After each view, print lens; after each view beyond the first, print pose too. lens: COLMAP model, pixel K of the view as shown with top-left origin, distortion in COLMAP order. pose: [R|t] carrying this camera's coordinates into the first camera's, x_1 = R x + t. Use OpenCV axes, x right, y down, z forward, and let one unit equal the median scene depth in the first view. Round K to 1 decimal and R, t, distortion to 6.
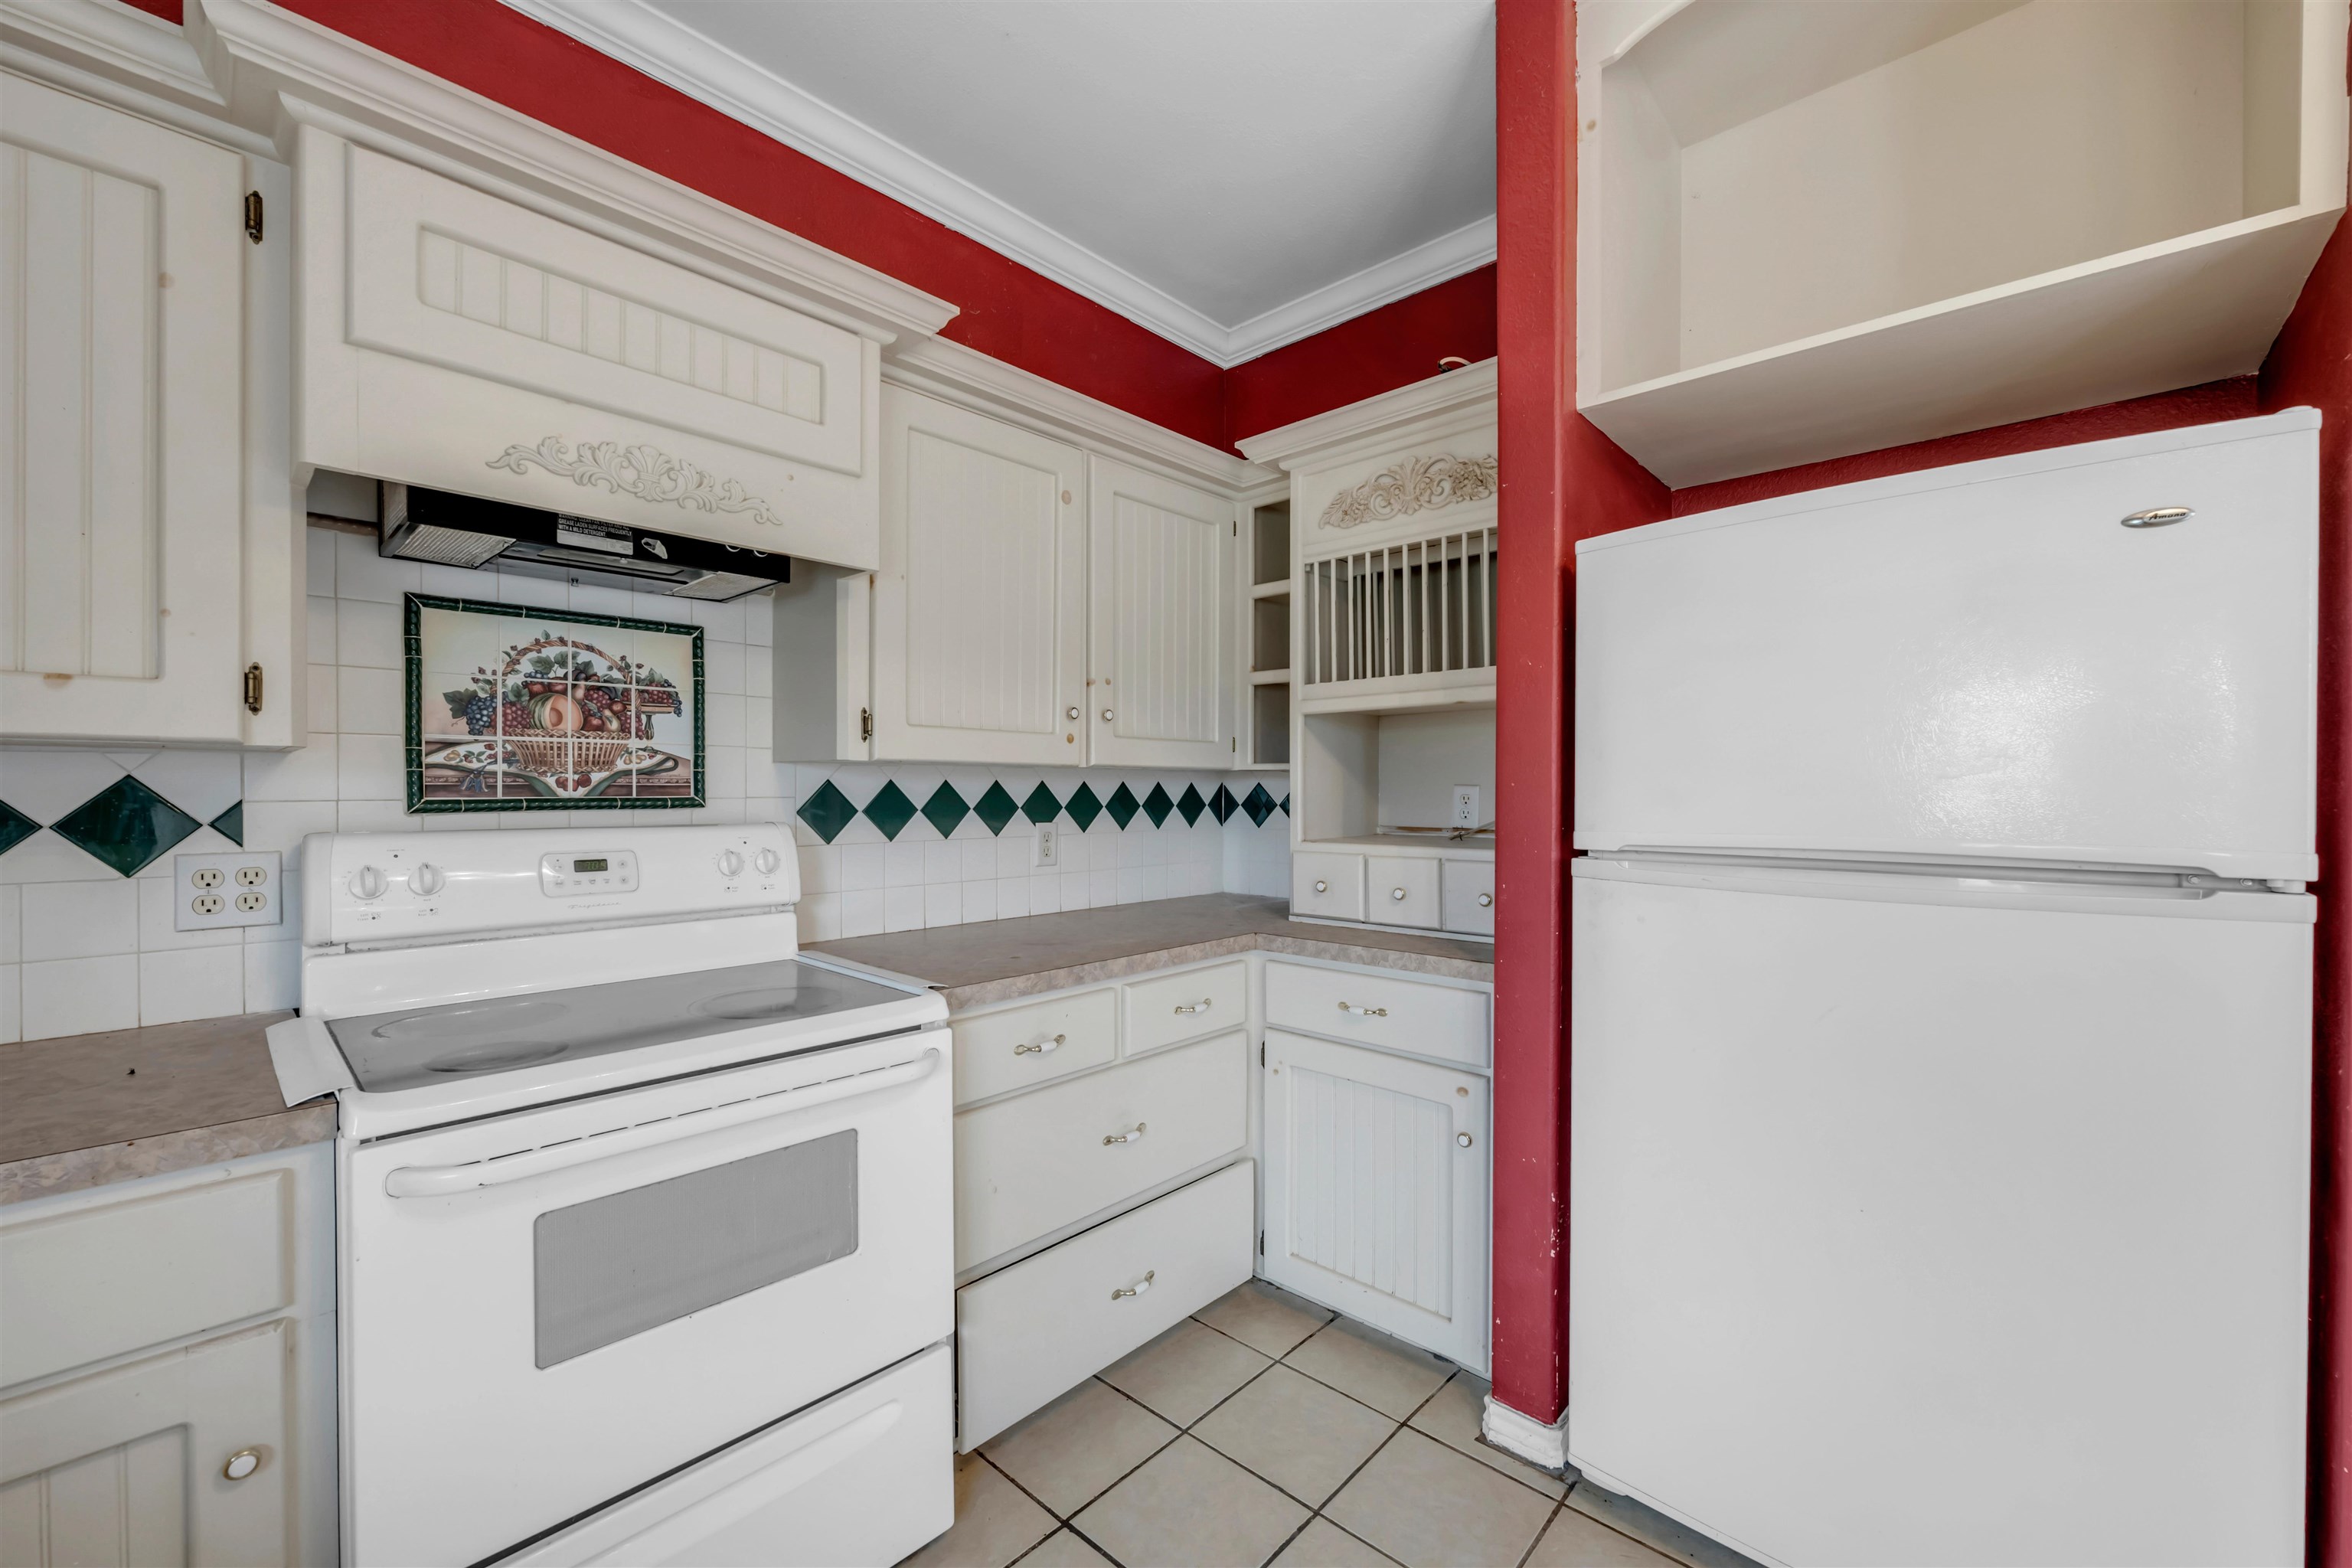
lens RADIAL K [[936.8, 0, 1167.9], [0, 936.8, 790.0], [0, 0, 1]] dist [-0.006535, 0.000263]
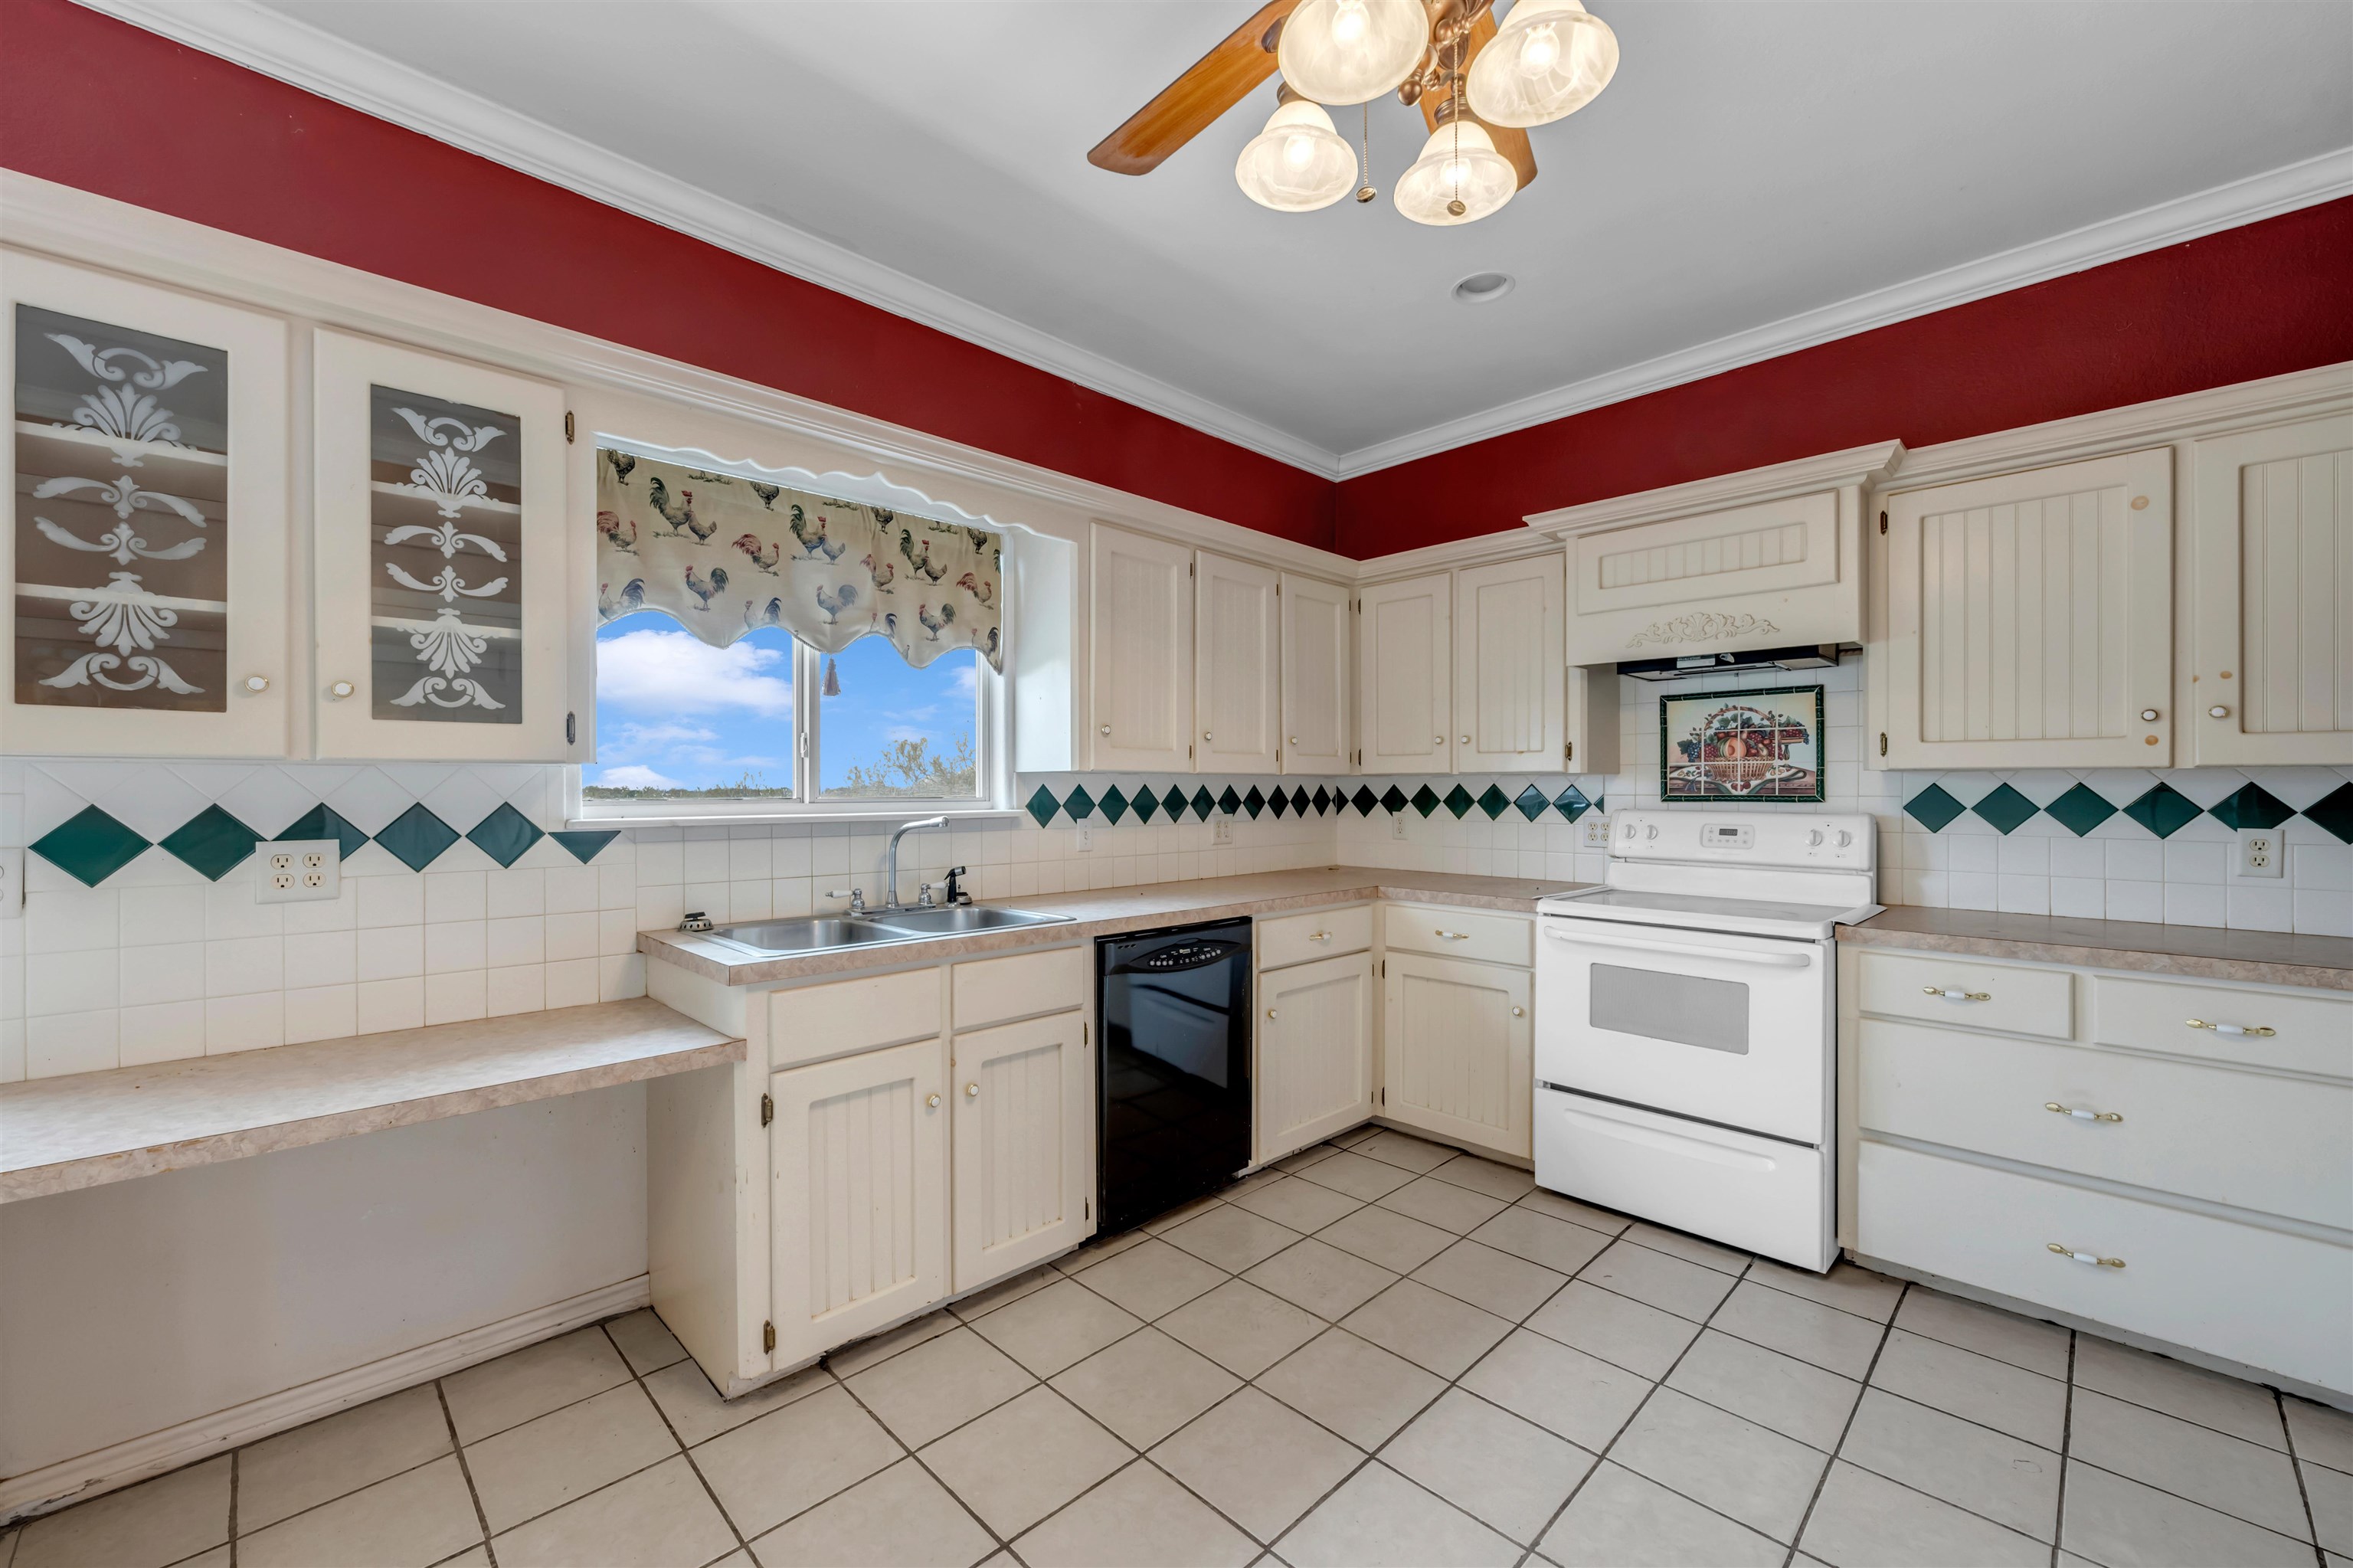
lens RADIAL K [[937.2, 0, 1167.1], [0, 937.2, 785.5], [0, 0, 1]] dist [-0.006535, 0.000263]
pose [[-0.049437, -0.001612, -0.998776, 1.192987], [-0.001889, 0.999997, -0.001521, -0.005053], [0.998775, 0.001811, -0.049440, -0.000439]]
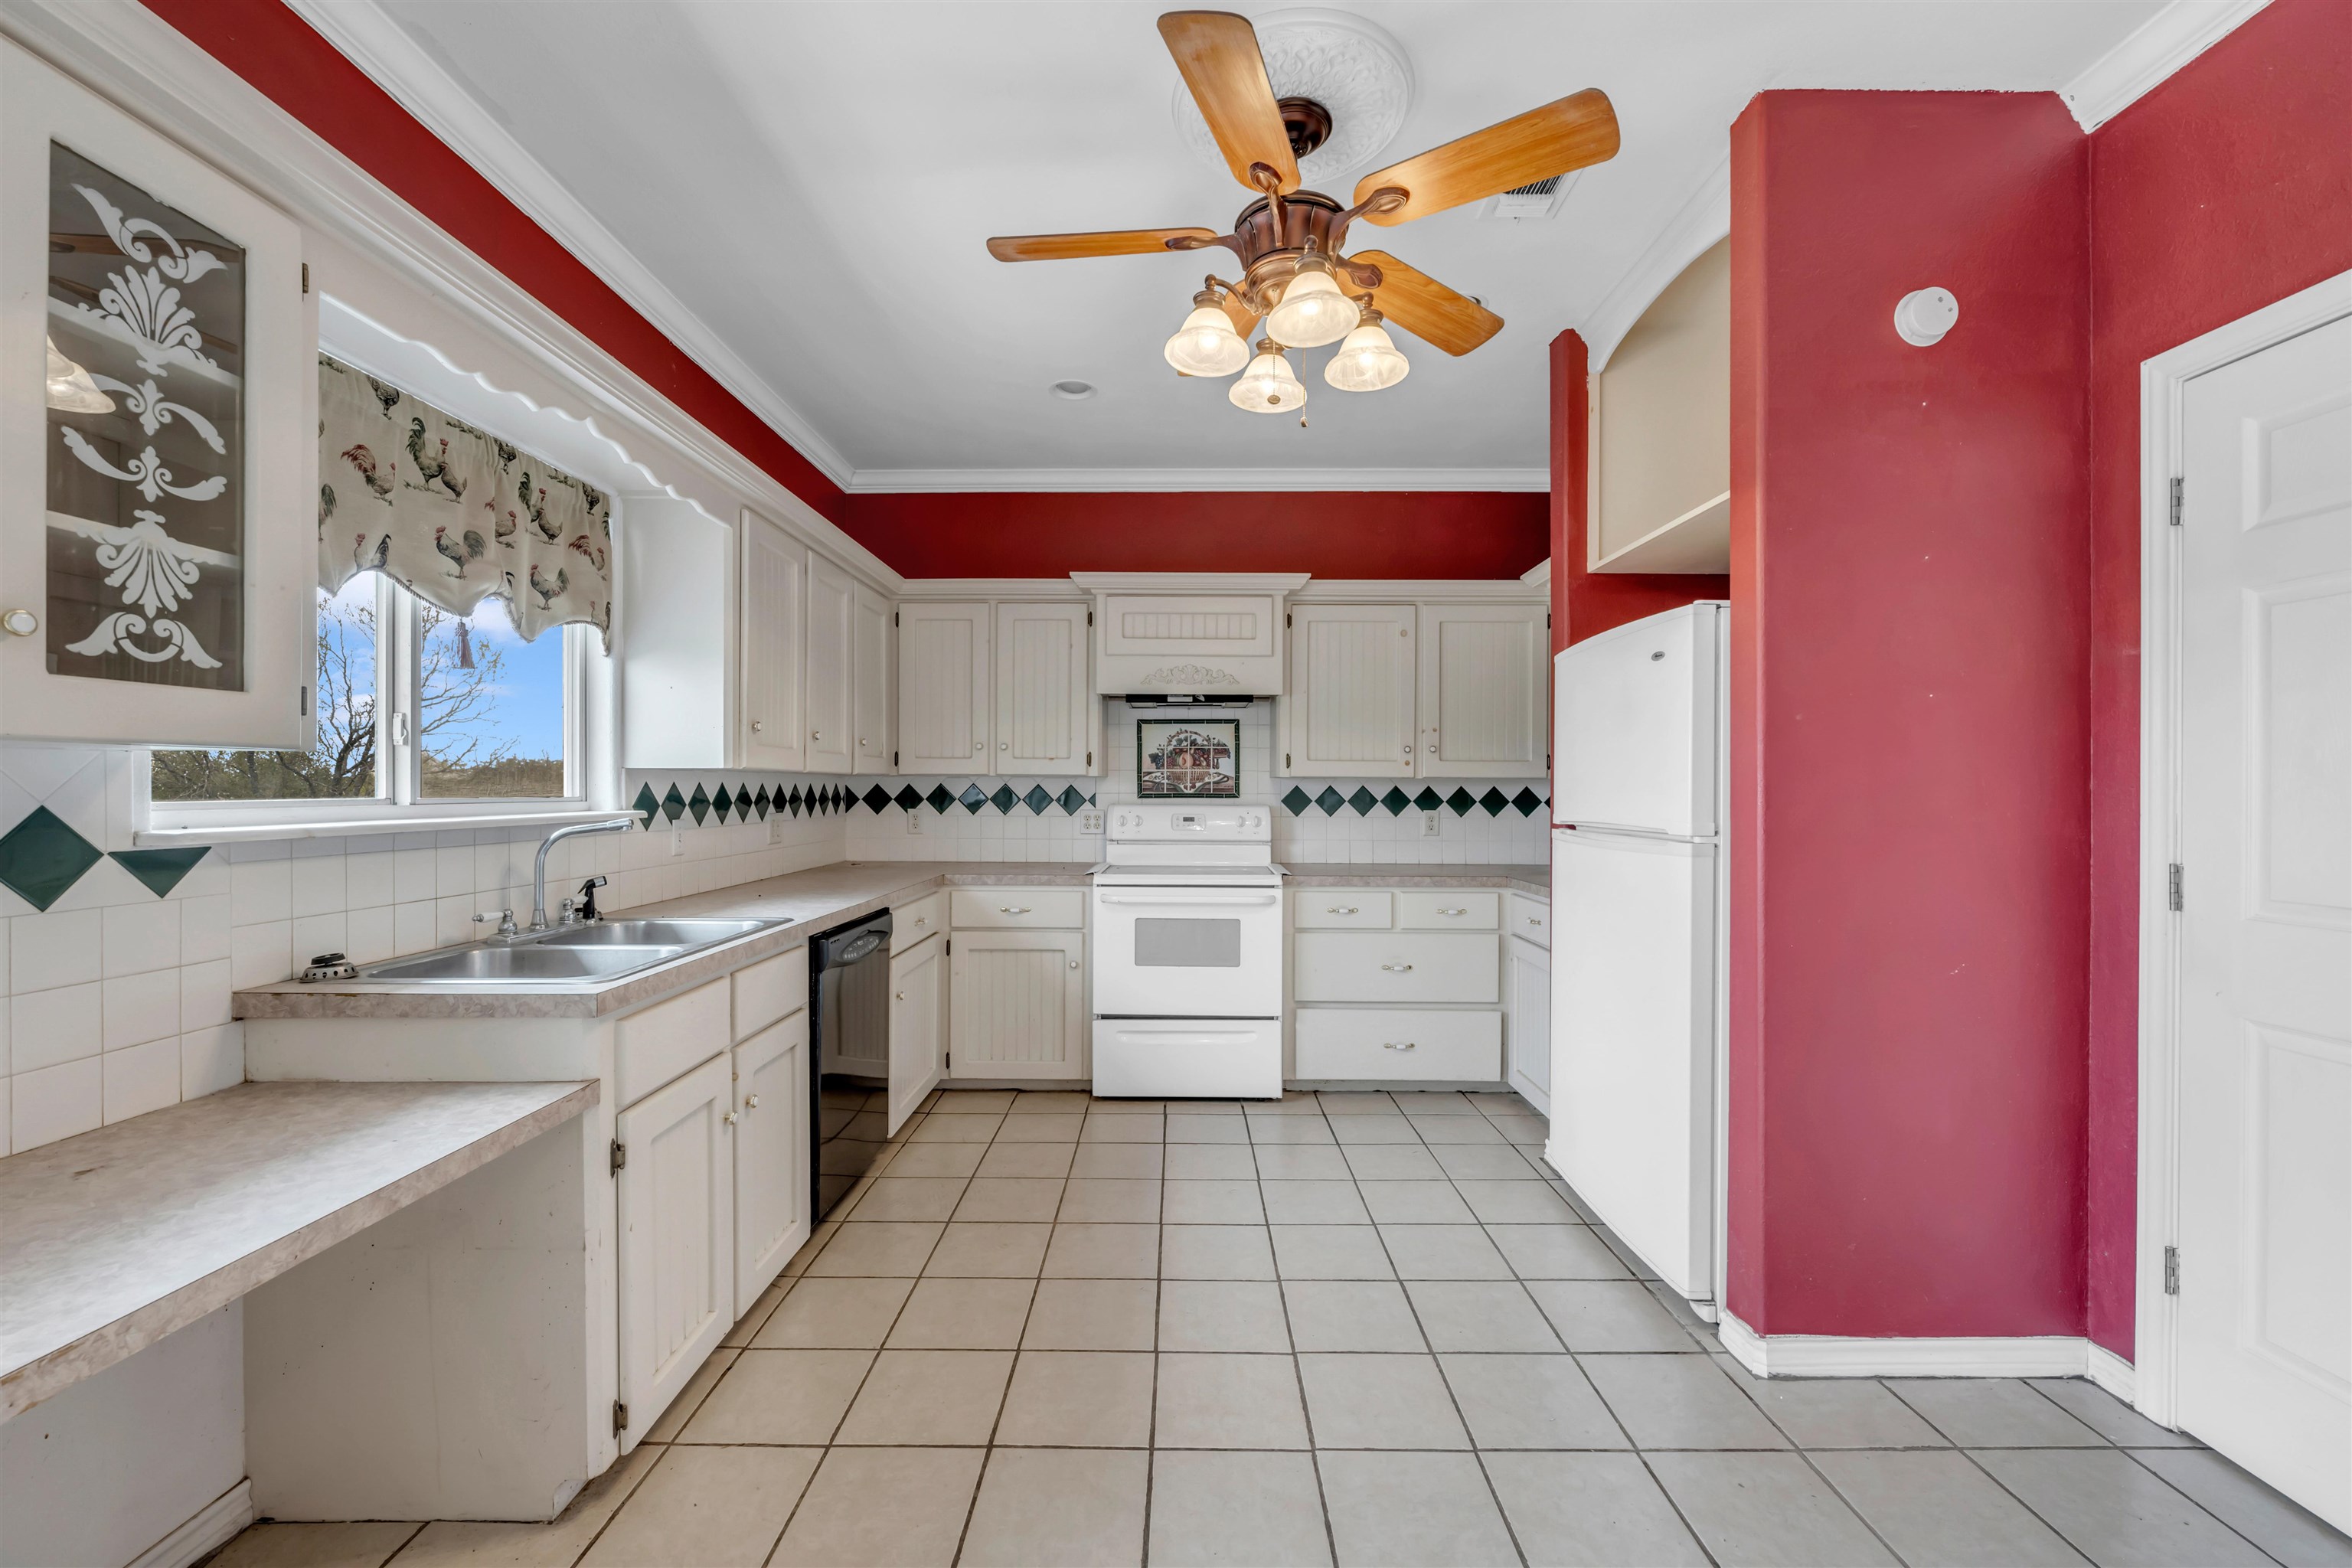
lens RADIAL K [[936.8, 0, 1165.2], [0, 936.8, 783.4], [0, 0, 1]] dist [-0.006535, 0.000263]
pose [[0.668803, -0.000529, -0.743439, 1.199479], [-0.005552, 0.999968, -0.005707, -0.002939], [0.743419, 0.007944, 0.668779, -0.739770]]
